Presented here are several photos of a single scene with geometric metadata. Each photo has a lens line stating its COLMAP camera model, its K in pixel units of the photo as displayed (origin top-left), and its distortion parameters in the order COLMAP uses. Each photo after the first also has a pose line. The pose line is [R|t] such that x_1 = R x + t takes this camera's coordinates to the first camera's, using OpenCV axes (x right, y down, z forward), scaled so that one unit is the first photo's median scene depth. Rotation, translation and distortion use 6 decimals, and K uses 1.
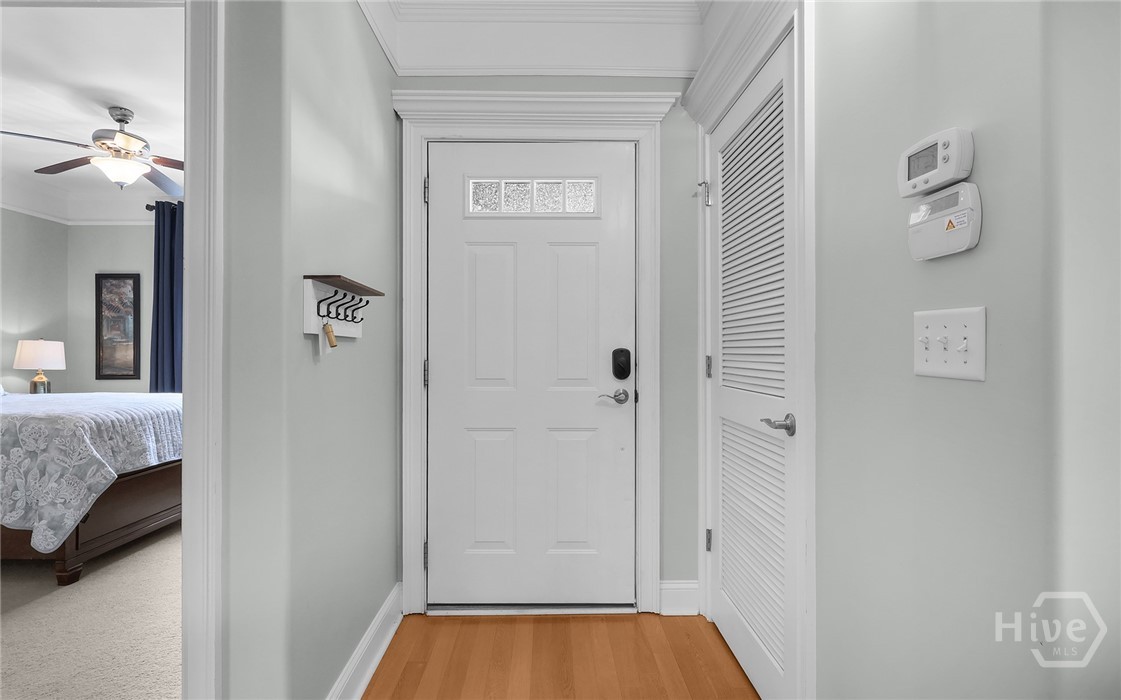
lens RADIAL K [[566.0, 0, 562.8], [0, 566.0, 348.6], [0, 0, 1]] dist [-0.005173, 0.002633]
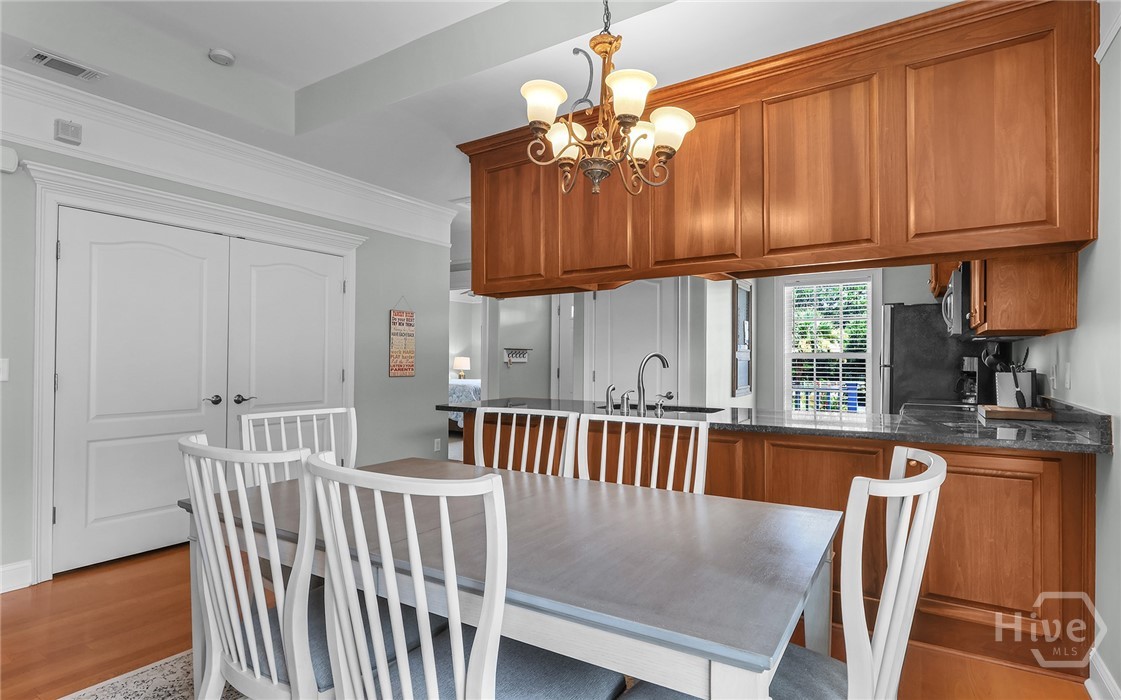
lens RADIAL K [[566.0, 0, 553.9], [0, 566.0, 353.9], [0, 0, 1]] dist [-0.005173, 0.002633]
pose [[0.829452, 0.002036, -0.558574, 1.276168], [-0.004216, 0.999988, -0.002616, -0.042710], [0.558562, 0.004525, 0.829450, -1.334593]]
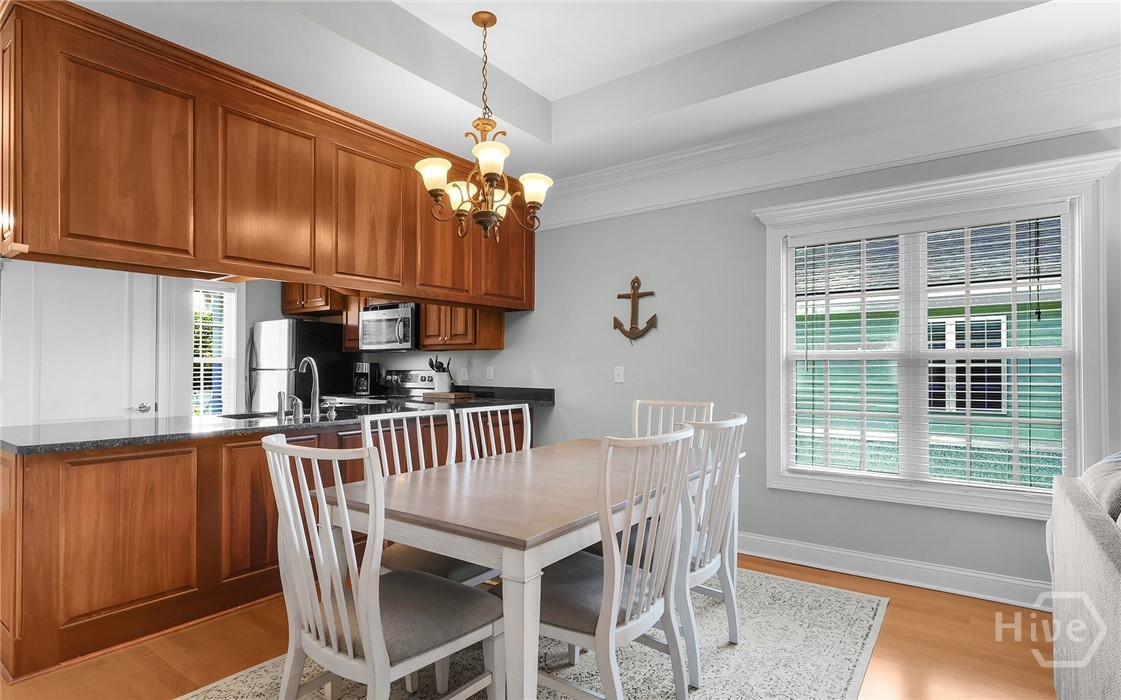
lens RADIAL K [[566.0, 0, 550.7], [0, 566.0, 357.0], [0, 0, 1]] dist [-0.005173, 0.002633]
pose [[0.618933, 0.021367, 0.785153, 0.116653], [-0.011298, 0.999769, -0.018302, -0.034249], [-0.785363, 0.002457, 0.619031, -1.378048]]
